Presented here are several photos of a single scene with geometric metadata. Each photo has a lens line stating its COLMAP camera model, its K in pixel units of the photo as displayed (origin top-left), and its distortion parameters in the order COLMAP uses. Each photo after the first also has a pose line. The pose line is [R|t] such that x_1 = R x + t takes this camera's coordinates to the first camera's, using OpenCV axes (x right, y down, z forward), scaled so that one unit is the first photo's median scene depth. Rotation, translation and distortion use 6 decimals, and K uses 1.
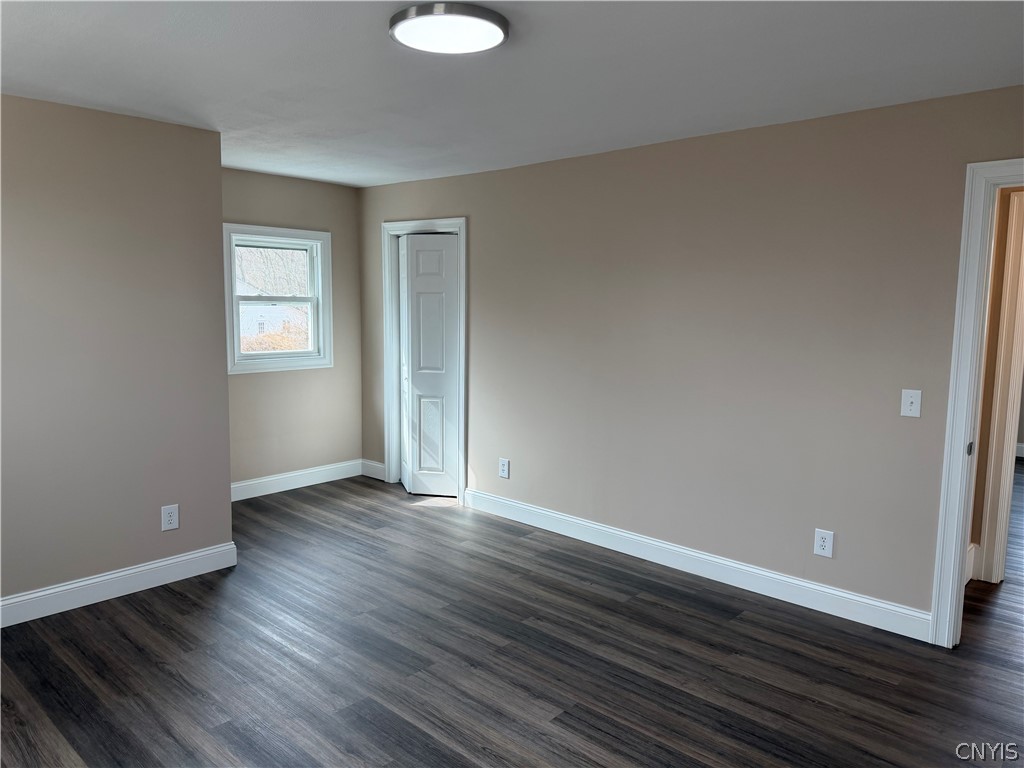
lens RADIAL K [[718.0, 0, 512.0], [0, 718.0, 384.0], [0, 0, 1]] dist [0.067317, -0.076231]
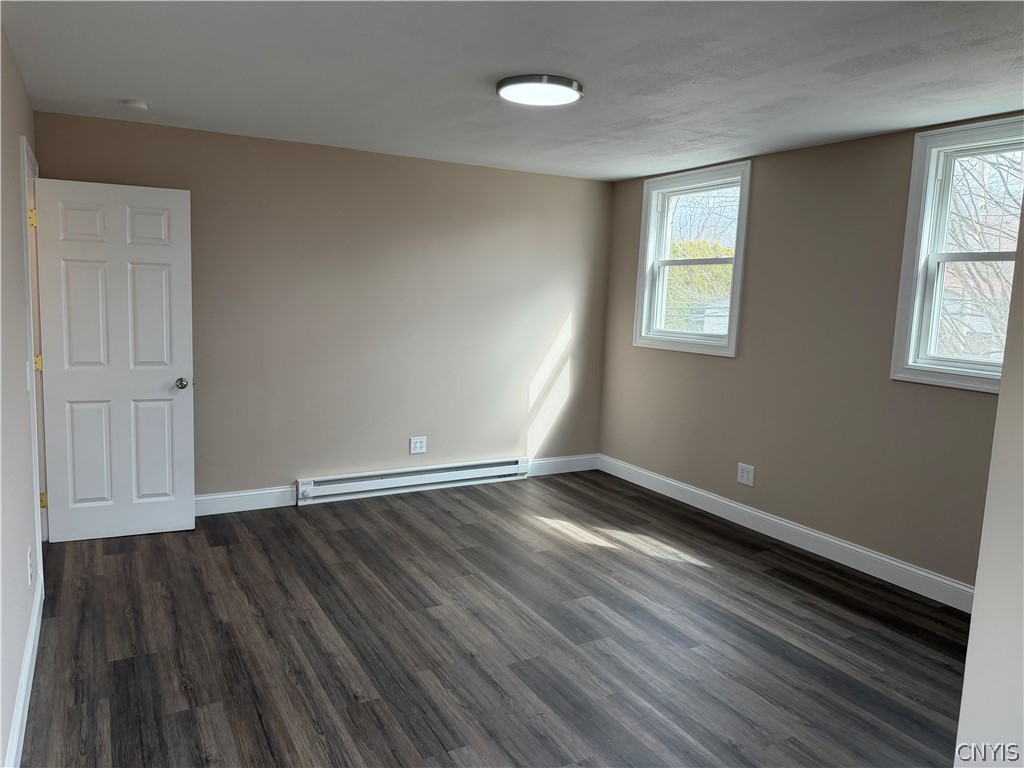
lens RADIAL K [[718.0, 0, 512.0], [0, 718.0, 384.0], [0, 0, 1]] dist [0.067317, -0.076231]
pose [[-0.950971, -0.083822, 0.297706, -0.368274], [-0.006879, 0.968068, 0.250593, -0.220191], [-0.309205, 0.236259, -0.921181, 1.800532]]
